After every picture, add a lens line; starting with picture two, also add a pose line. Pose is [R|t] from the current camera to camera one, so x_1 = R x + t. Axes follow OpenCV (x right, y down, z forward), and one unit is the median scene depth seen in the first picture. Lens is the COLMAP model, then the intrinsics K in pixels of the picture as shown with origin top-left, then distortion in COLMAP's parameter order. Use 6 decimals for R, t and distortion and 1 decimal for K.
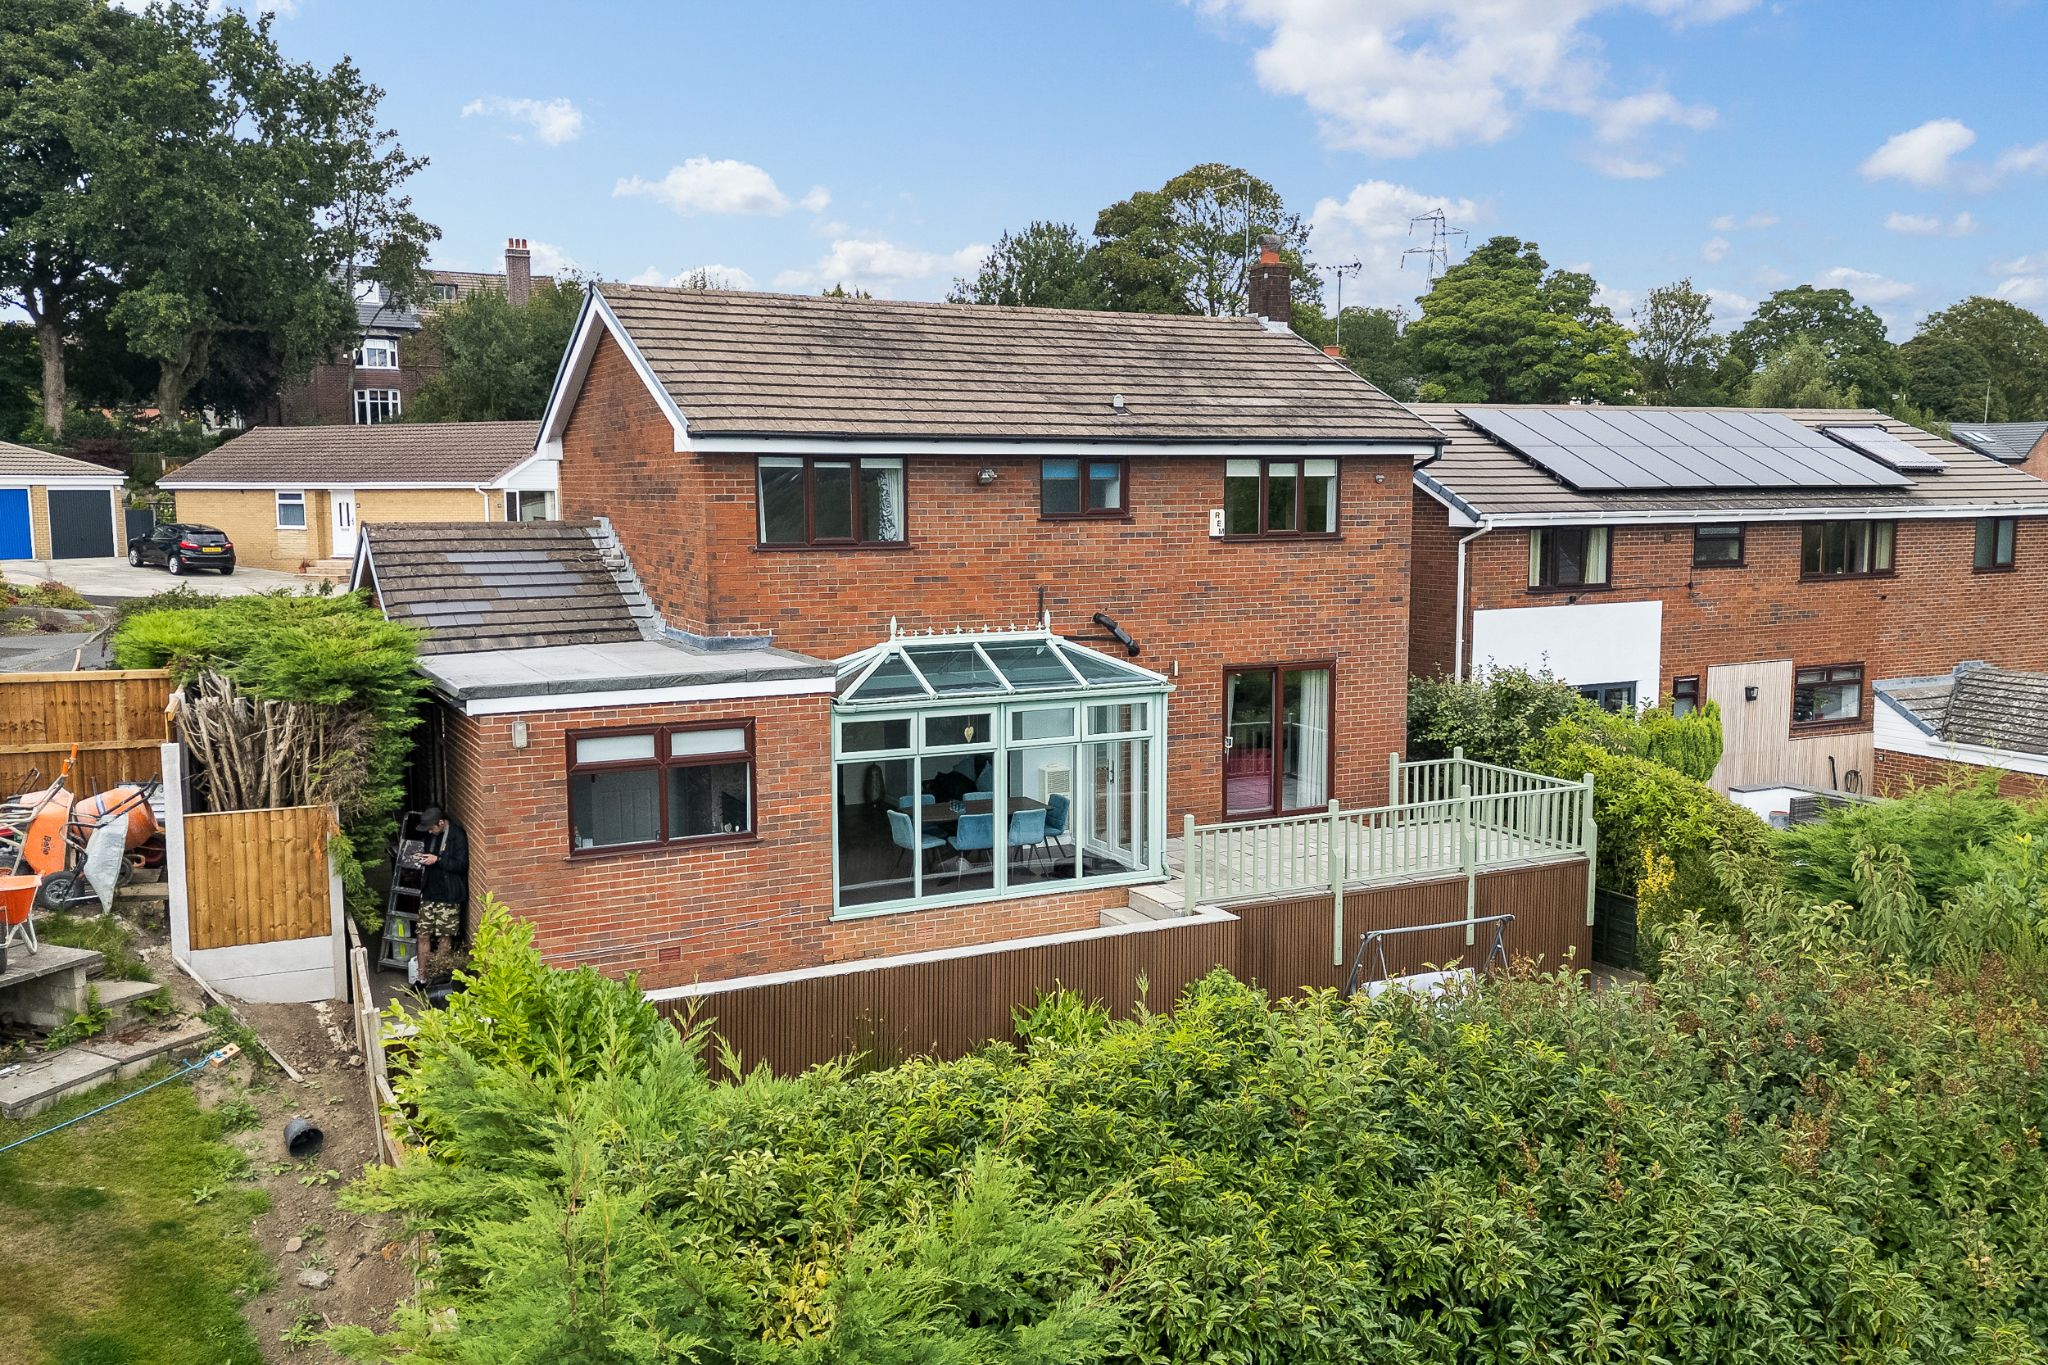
lens RADIAL K [[1671.9, 0, 1021.9], [0, 1671.9, 682.5], [0, 0, 1]] dist [0.040113, -0.031270]
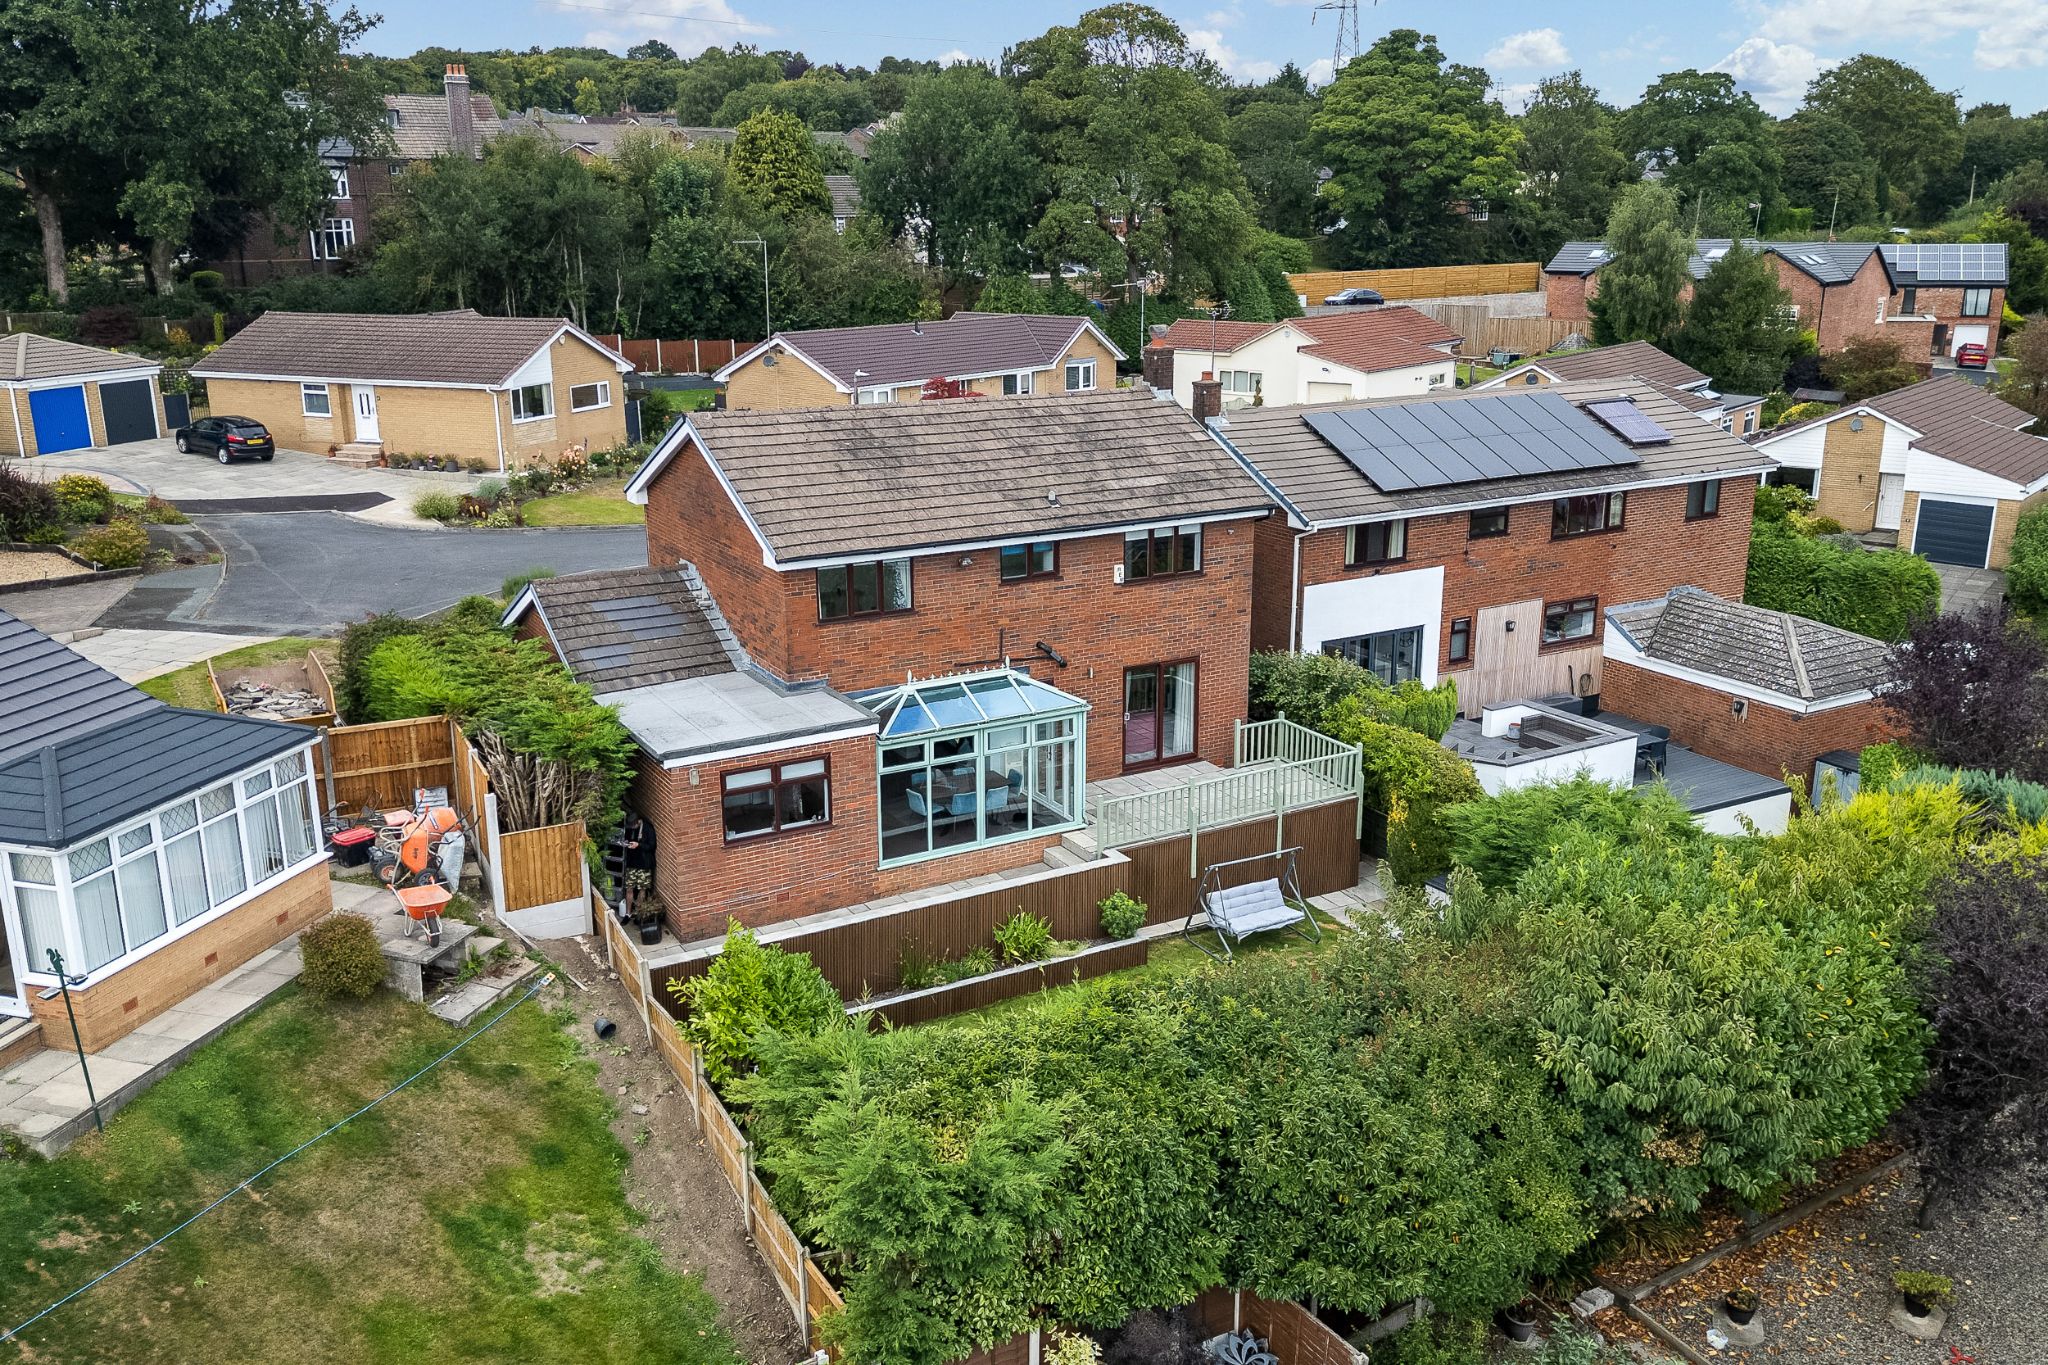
lens RADIAL K [[1671.9, 0, 1021.8], [0, 1671.9, 677.1], [0, 0, 1]] dist [0.040113, -0.031270]
pose [[0.998597, -0.015468, 0.050642, -0.044563], [0.007251, 0.987319, 0.158582, -0.240565], [-0.052453, -0.157993, 0.986046, -0.459674]]
